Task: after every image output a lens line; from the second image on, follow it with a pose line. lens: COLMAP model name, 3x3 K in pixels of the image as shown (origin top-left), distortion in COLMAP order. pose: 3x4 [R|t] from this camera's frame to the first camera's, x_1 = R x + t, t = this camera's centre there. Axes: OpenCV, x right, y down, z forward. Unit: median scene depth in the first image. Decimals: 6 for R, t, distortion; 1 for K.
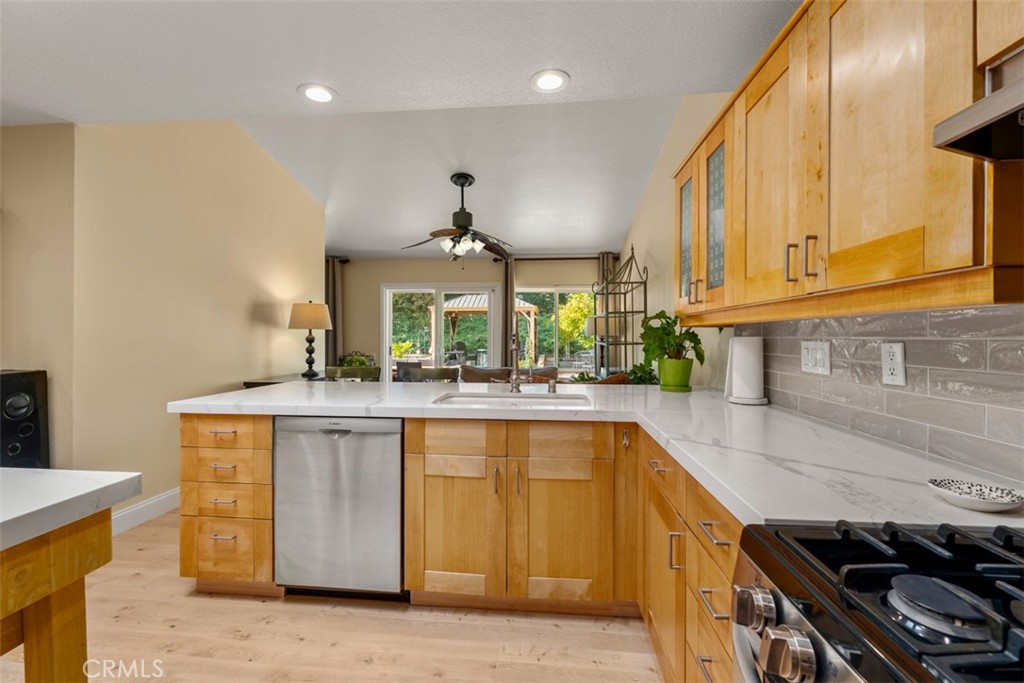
lens RADIAL K [[411.8, 0, 522.2], [0, 411.8, 342.3], [0, 0, 1]] dist [0.002298, -0.001586]
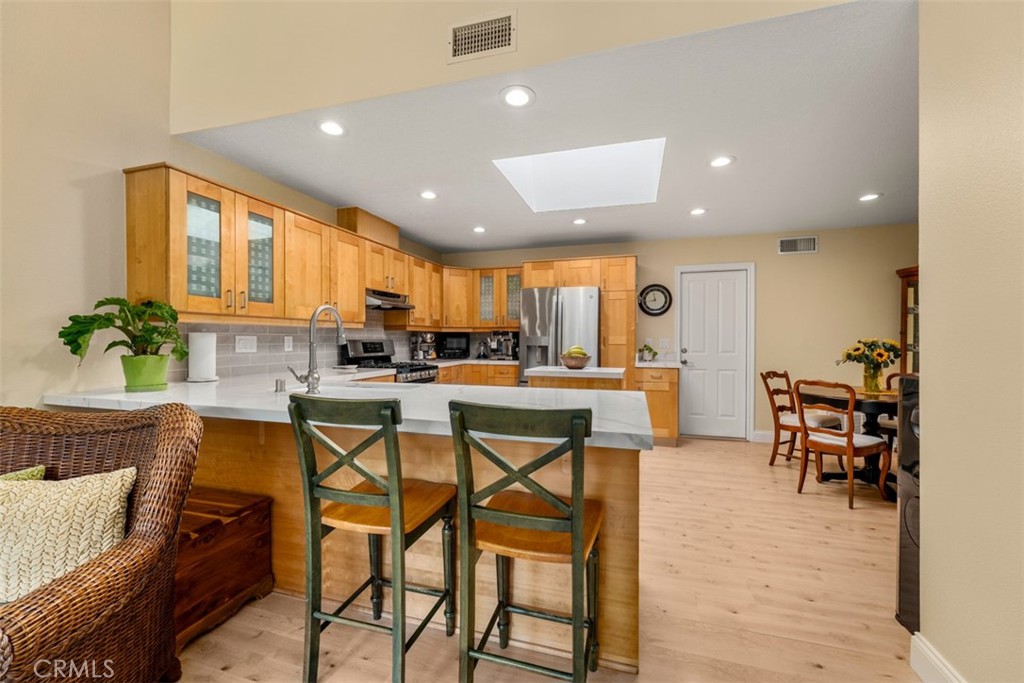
lens RADIAL K [[411.8, 0, 507.8], [0, 411.8, 339.9], [0, 0, 1]] dist [0.002298, -0.001586]
pose [[-0.976128, -0.001928, 0.217185, -0.717163], [0.002071, 0.999833, 0.018181, -0.012566], [-0.217184, 0.018196, -0.975961, 2.083433]]
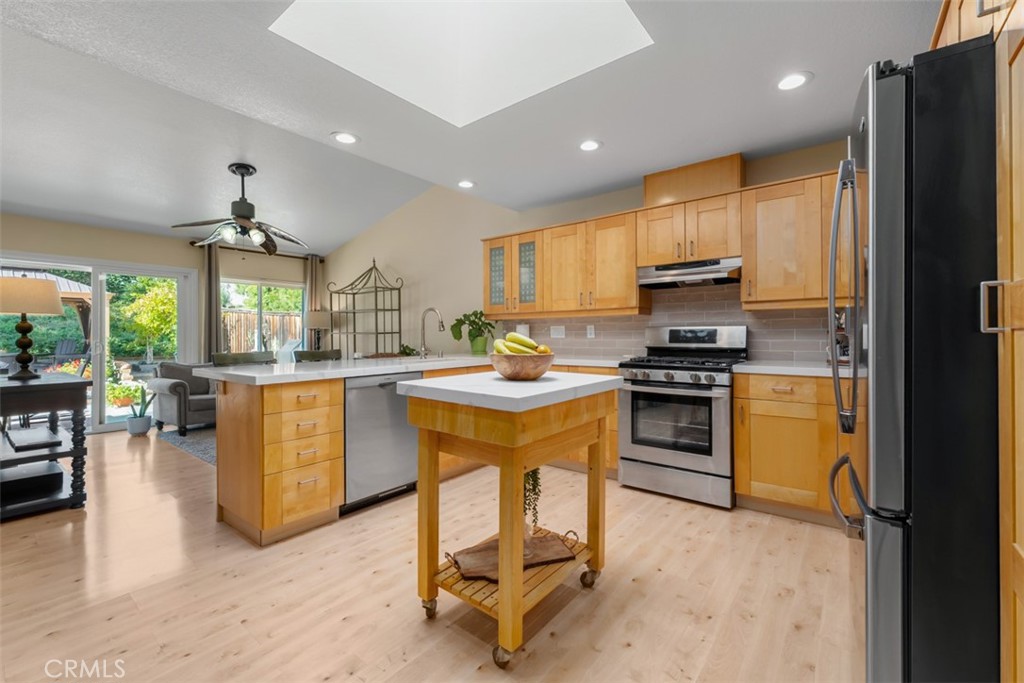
lens RADIAL K [[429.1, 0, 512.3], [0, 429.1, 335.0], [0, 0, 1]] dist [-0.001413, 0.000513]
pose [[0.546305, -0.003695, 0.837578, -1.399797], [0.020828, 0.999741, -0.009175, 0.059715], [-0.837327, 0.022457, 0.546241, -0.207266]]
